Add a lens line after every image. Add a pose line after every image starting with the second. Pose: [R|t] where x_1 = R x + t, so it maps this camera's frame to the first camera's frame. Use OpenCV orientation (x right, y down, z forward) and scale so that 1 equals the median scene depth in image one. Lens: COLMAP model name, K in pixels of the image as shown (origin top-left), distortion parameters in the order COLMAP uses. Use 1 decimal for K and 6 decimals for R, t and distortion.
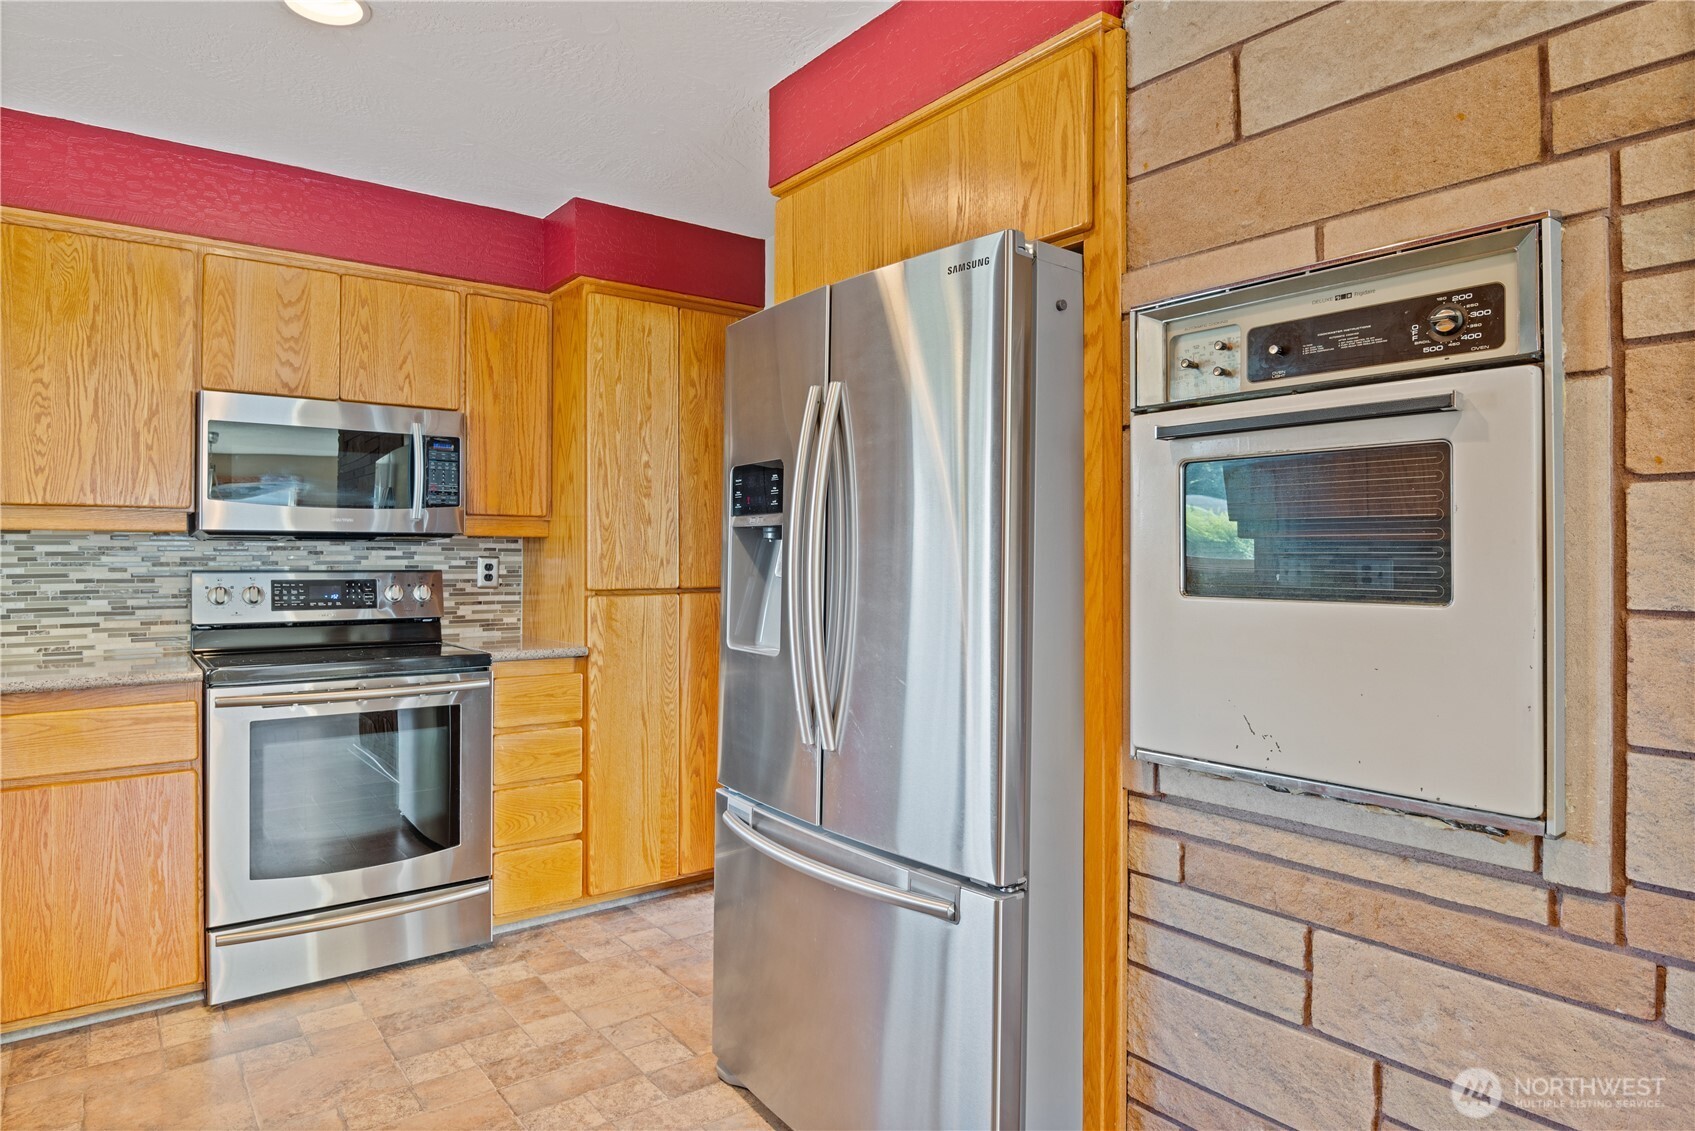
lens RADIAL K [[962.1, 0, 850.8], [0, 962.1, 560.8], [0, 0, 1]] dist [-0.019438, -0.005265]
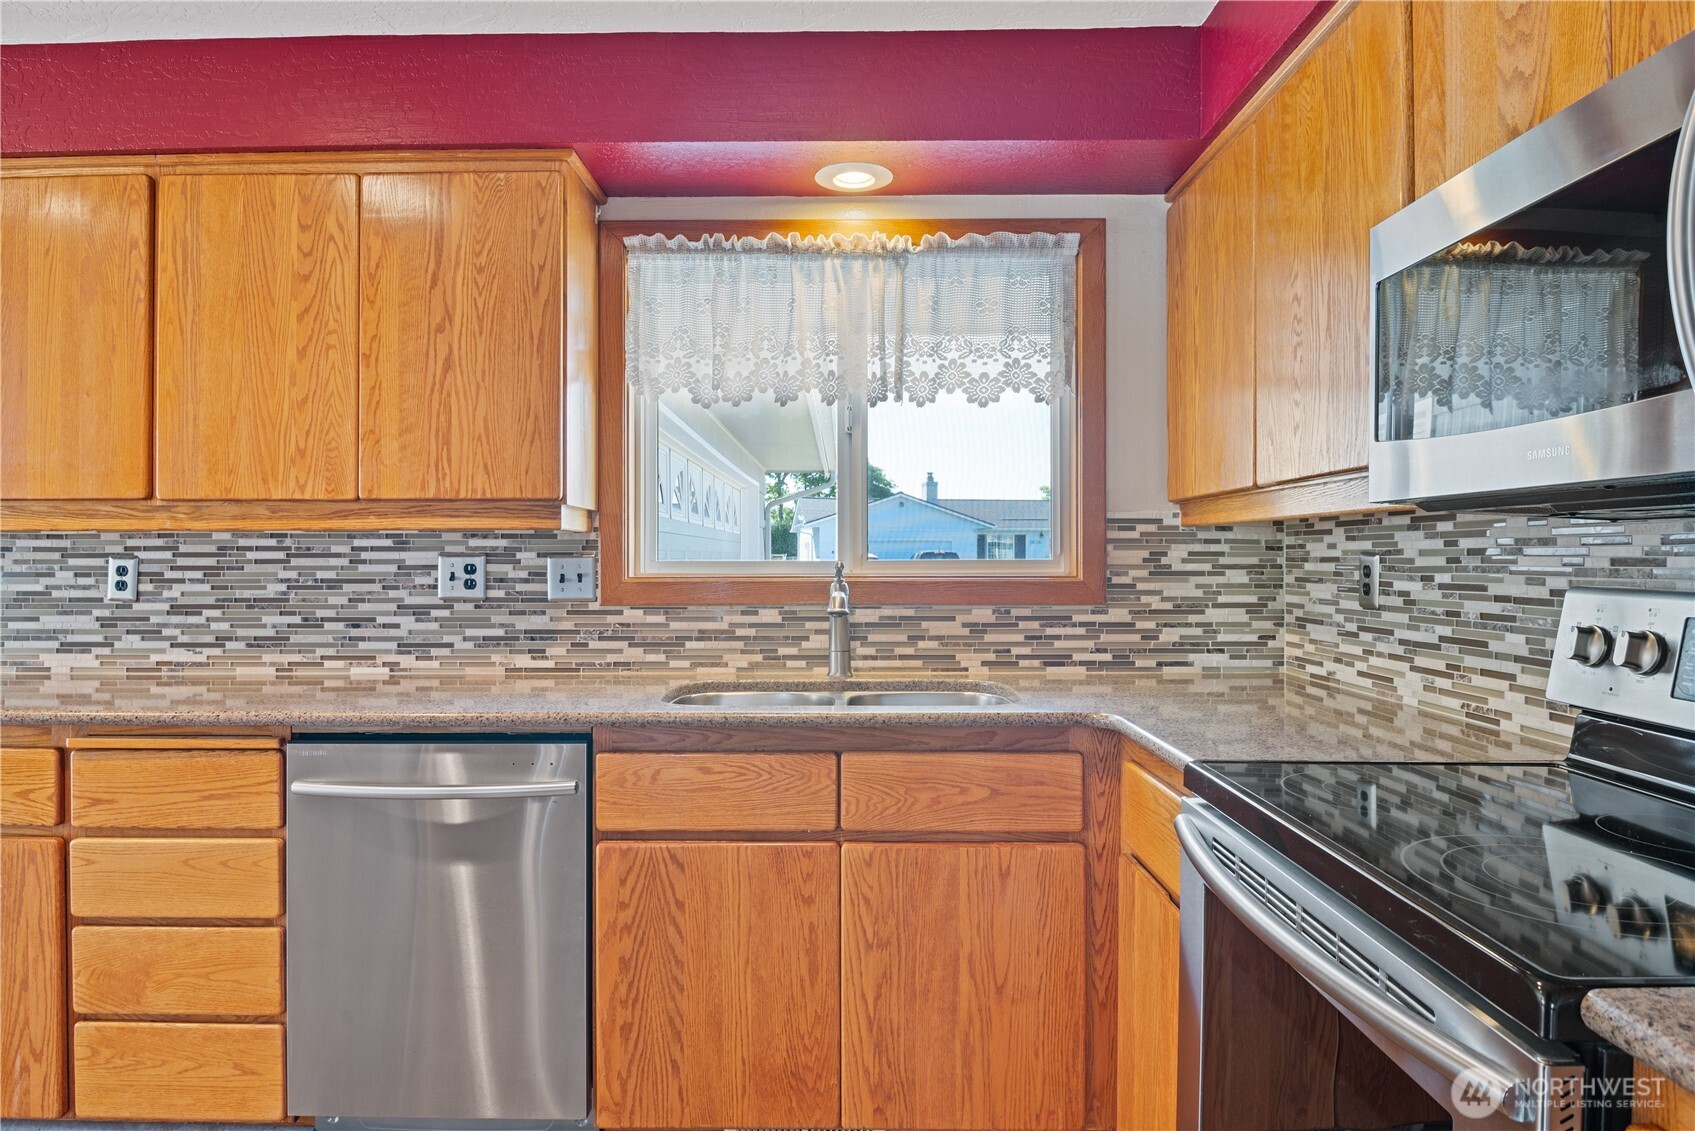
lens RADIAL K [[962.1, 0, 840.9], [0, 962.1, 558.3], [0, 0, 1]] dist [-0.019438, -0.005265]
pose [[-0.604651, 0.003729, -0.796482, -0.095737], [-0.005997, 0.999939, 0.009235, -0.006082], [0.796468, 0.010361, -0.604592, 0.965321]]
